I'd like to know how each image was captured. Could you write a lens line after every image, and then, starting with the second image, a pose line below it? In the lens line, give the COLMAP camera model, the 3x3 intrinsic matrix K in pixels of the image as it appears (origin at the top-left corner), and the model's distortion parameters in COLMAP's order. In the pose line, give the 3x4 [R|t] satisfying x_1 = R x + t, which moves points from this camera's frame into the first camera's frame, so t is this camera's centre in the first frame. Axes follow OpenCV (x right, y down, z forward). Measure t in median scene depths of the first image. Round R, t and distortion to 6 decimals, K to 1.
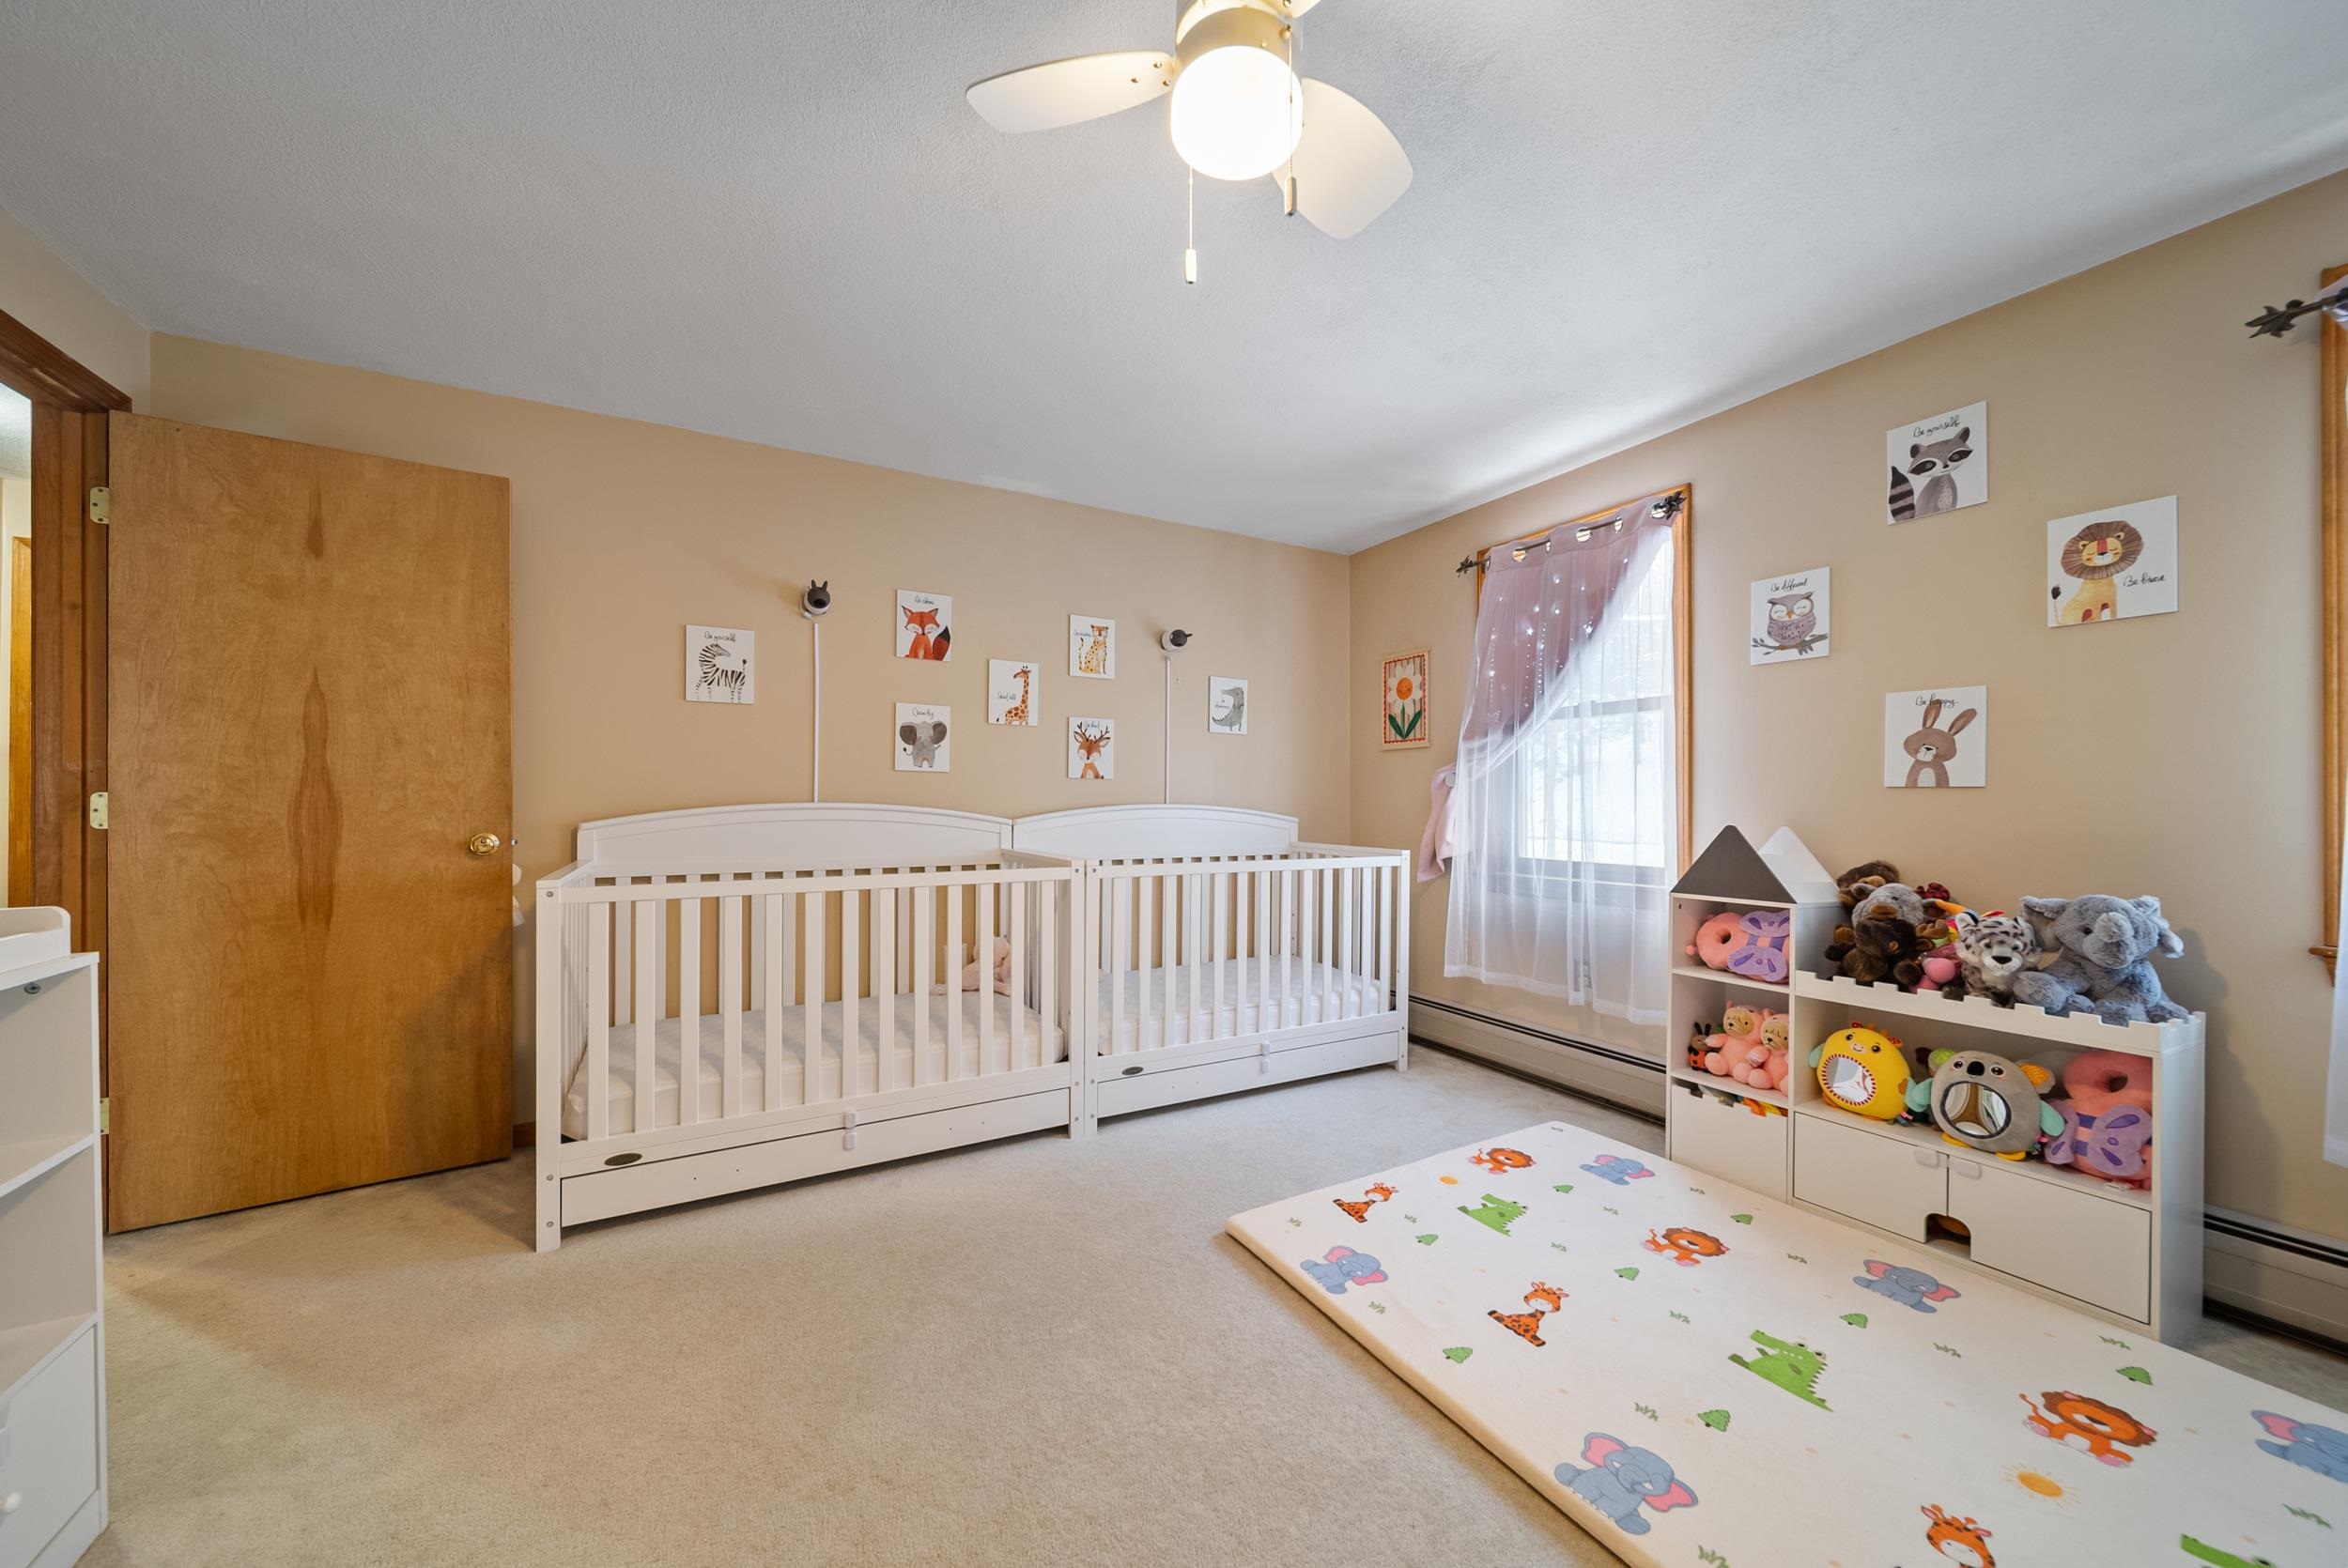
lens RADIAL K [[843.9, 0, 1186.5], [0, 843.9, 799.6], [0, 0, 1]] dist [-0.001758, -0.001140]
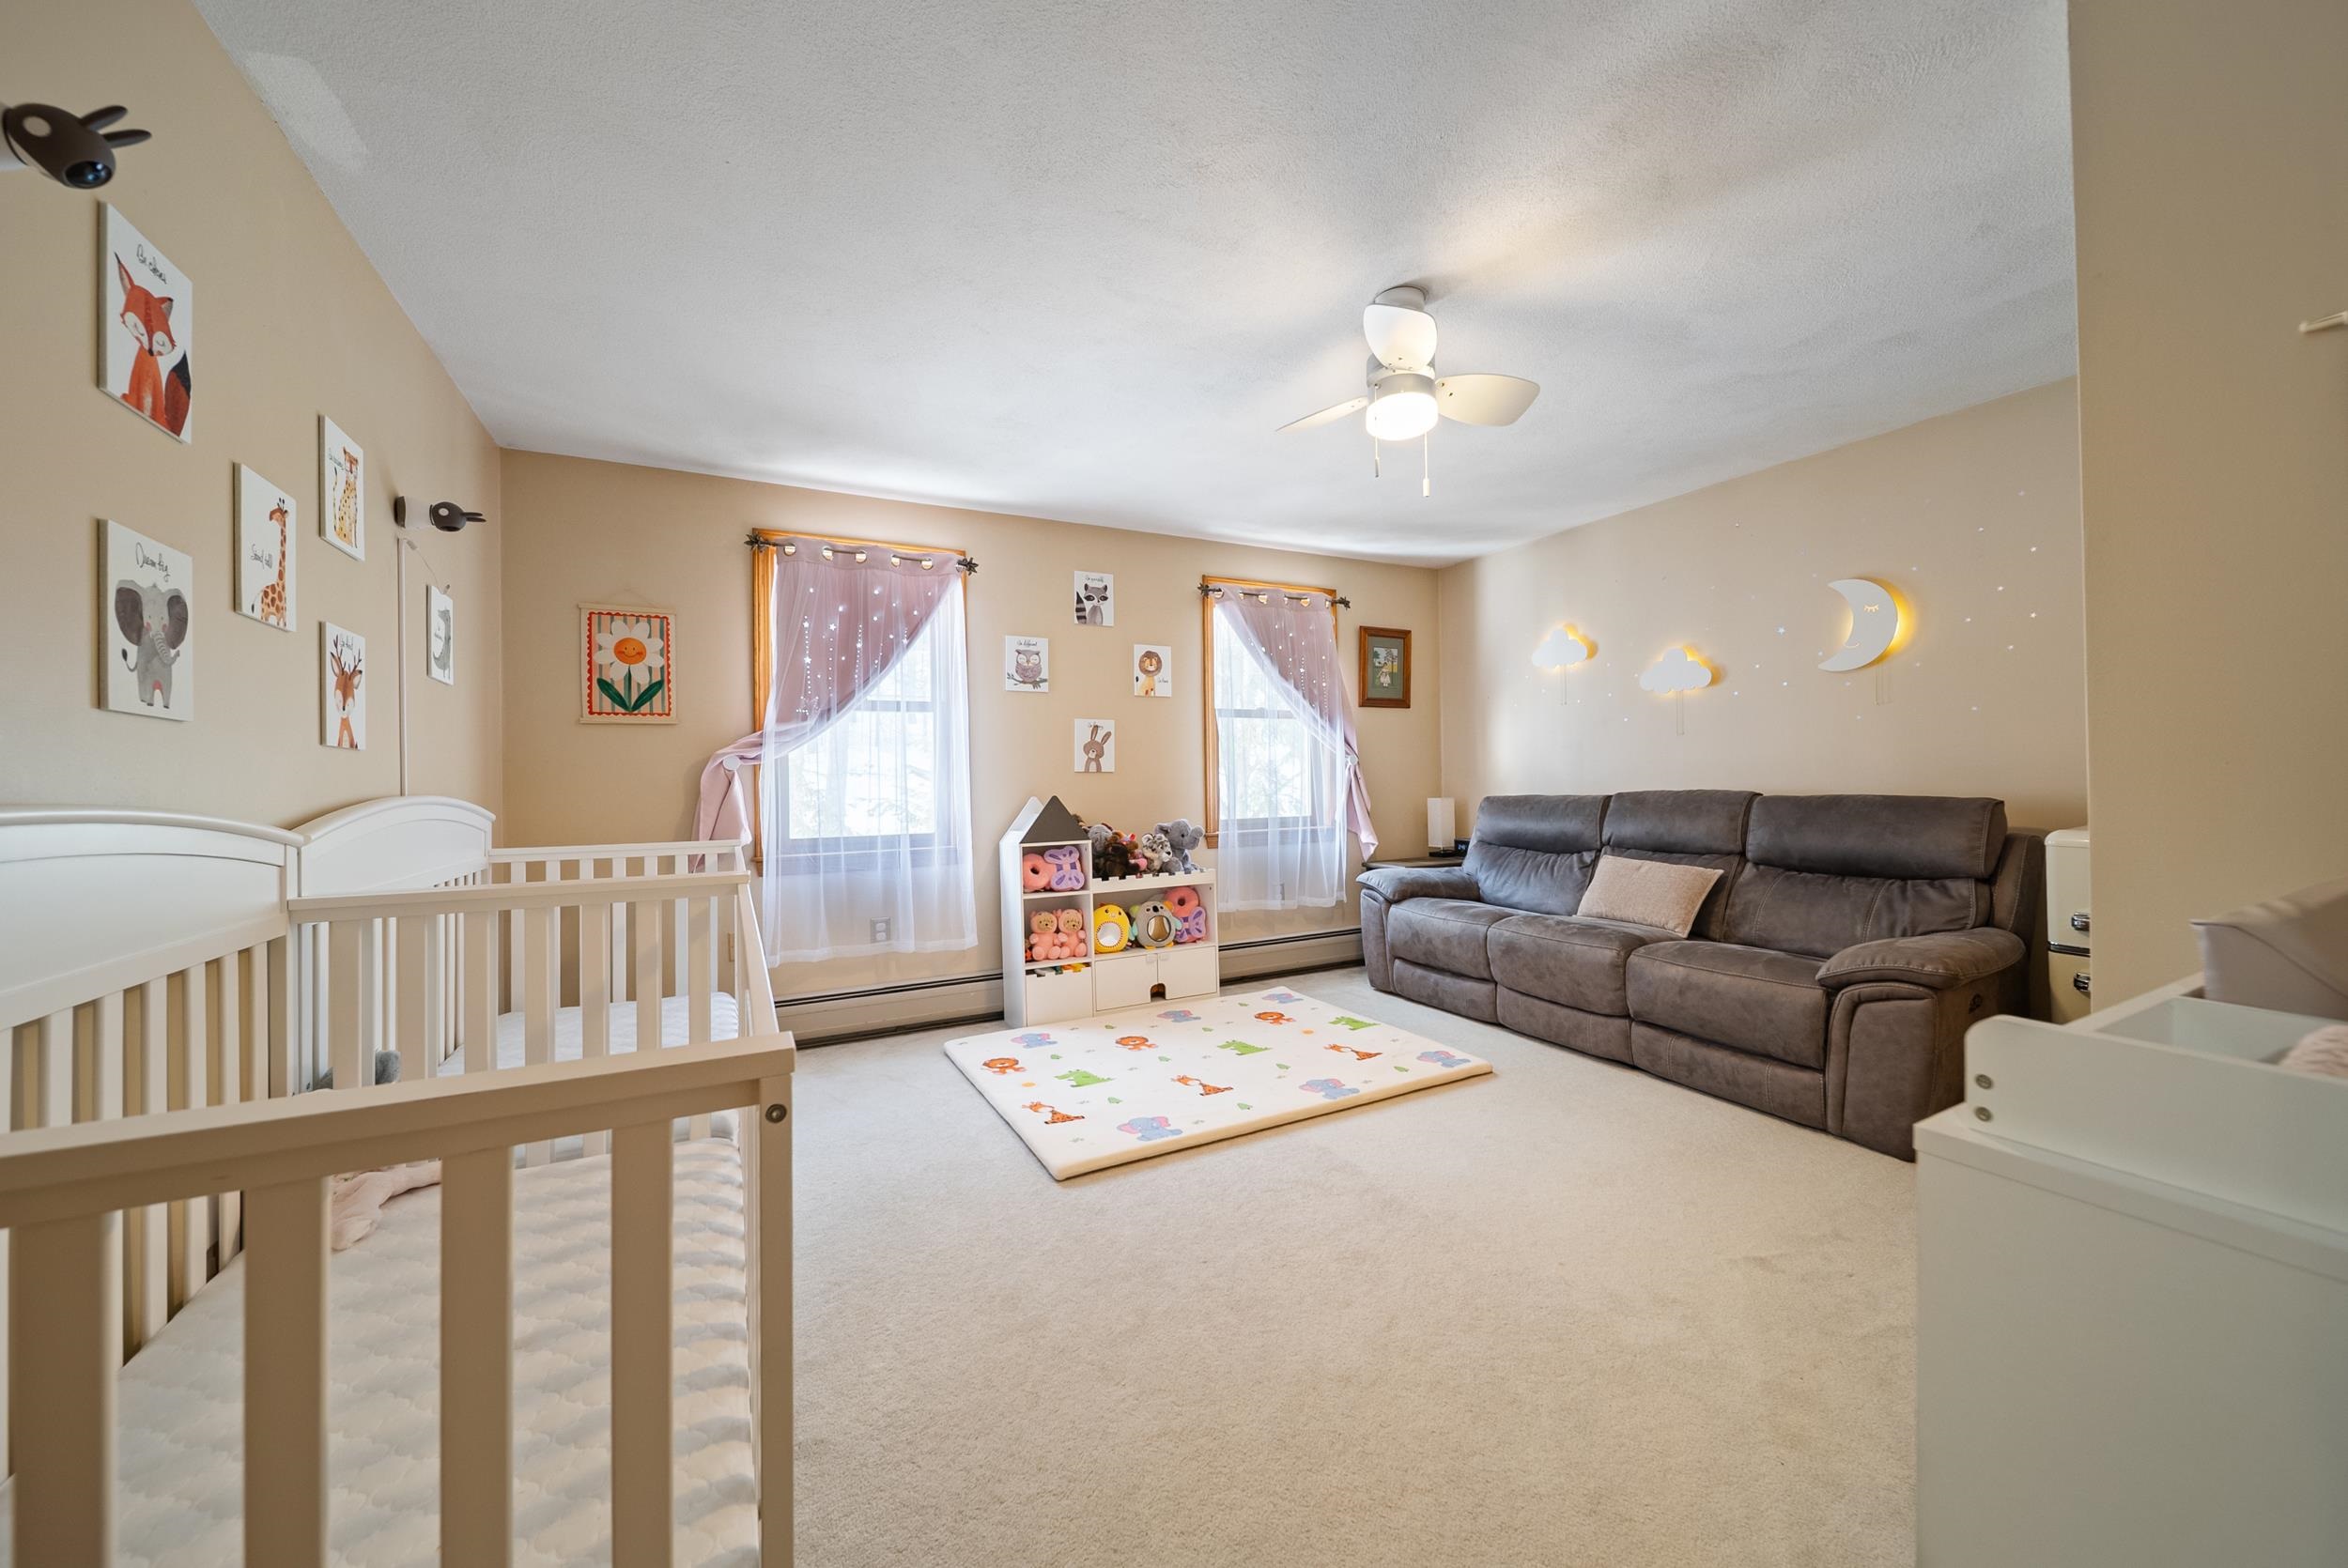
lens RADIAL K [[843.9, 0, 1189.7], [0, 843.9, 777.1], [0, 0, 1]] dist [-0.001758, -0.001140]
pose [[0.016459, -0.000142, 0.999865, -0.833050], [0.013464, 0.999909, -0.000080, -0.000455], [-0.999774, 0.013464, 0.016460, 0.655064]]
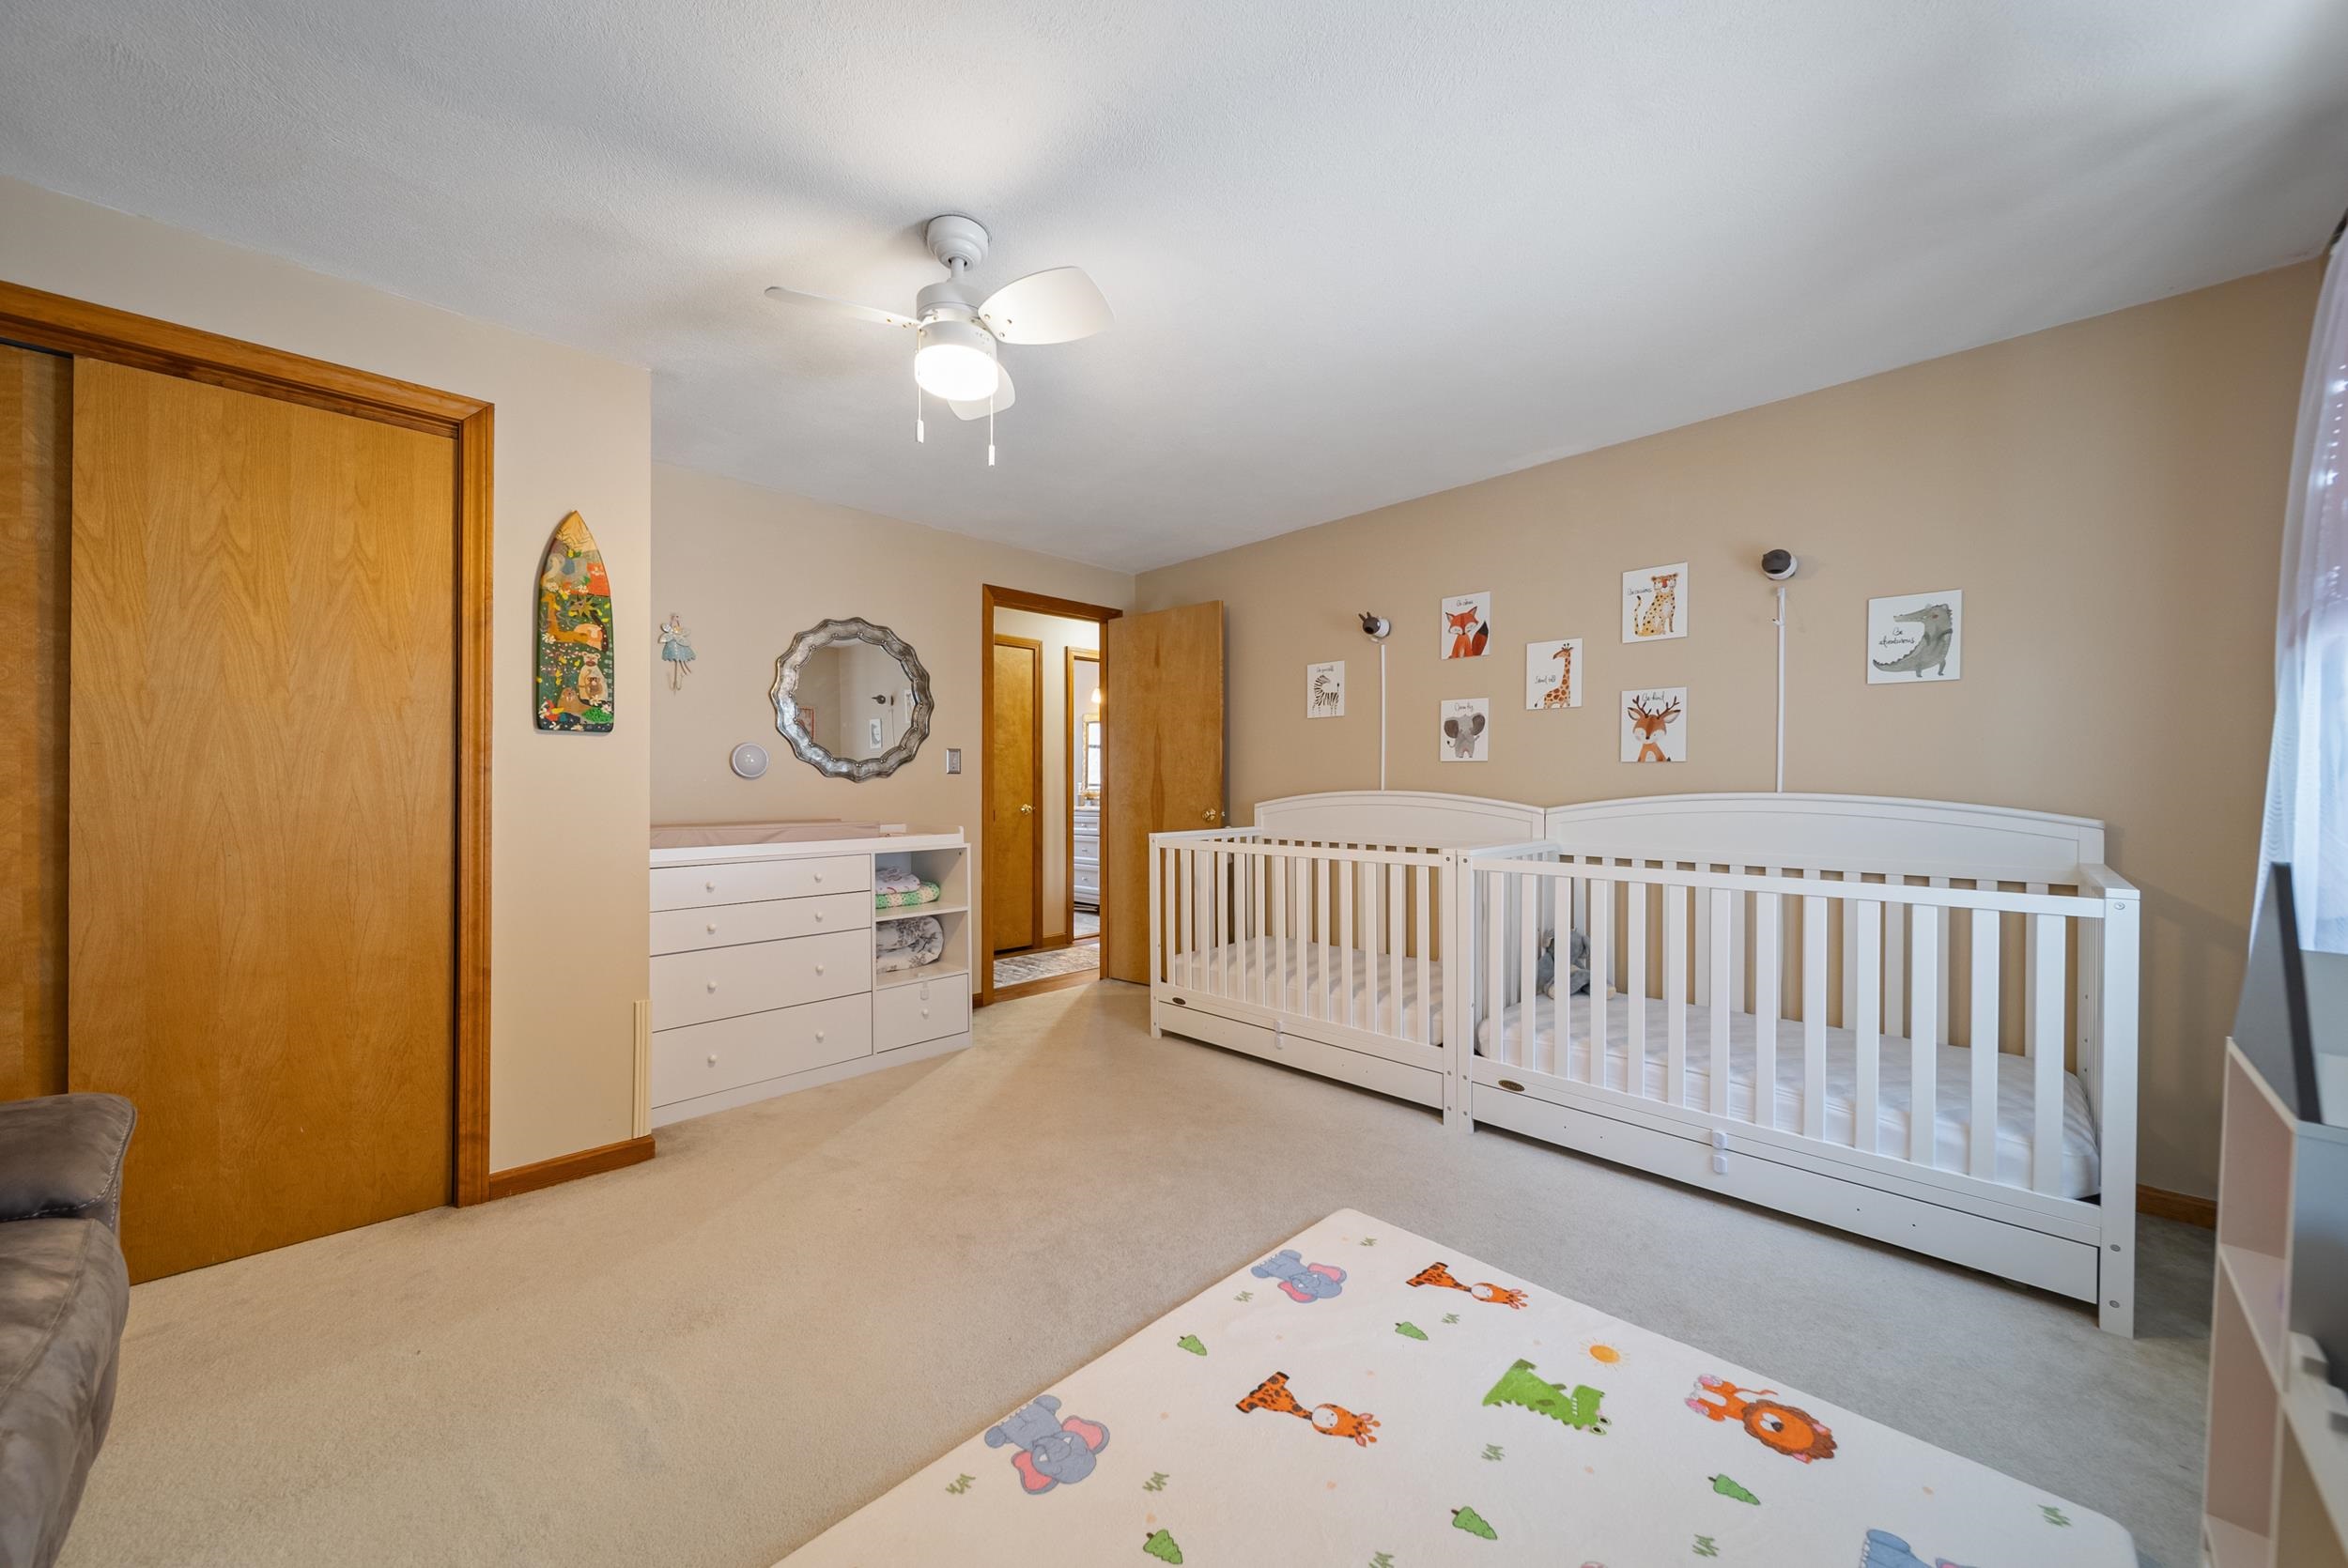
lens RADIAL K [[843.9, 0, 1152.8], [0, 843.9, 788.2], [0, 0, 1]] dist [-0.001758, -0.001140]
pose [[0.241292, -0.002418, -0.970449, 0.779981], [0.001291, 0.999997, -0.002171, 0.002790], [0.970452, -0.000729, 0.241295, 0.437397]]
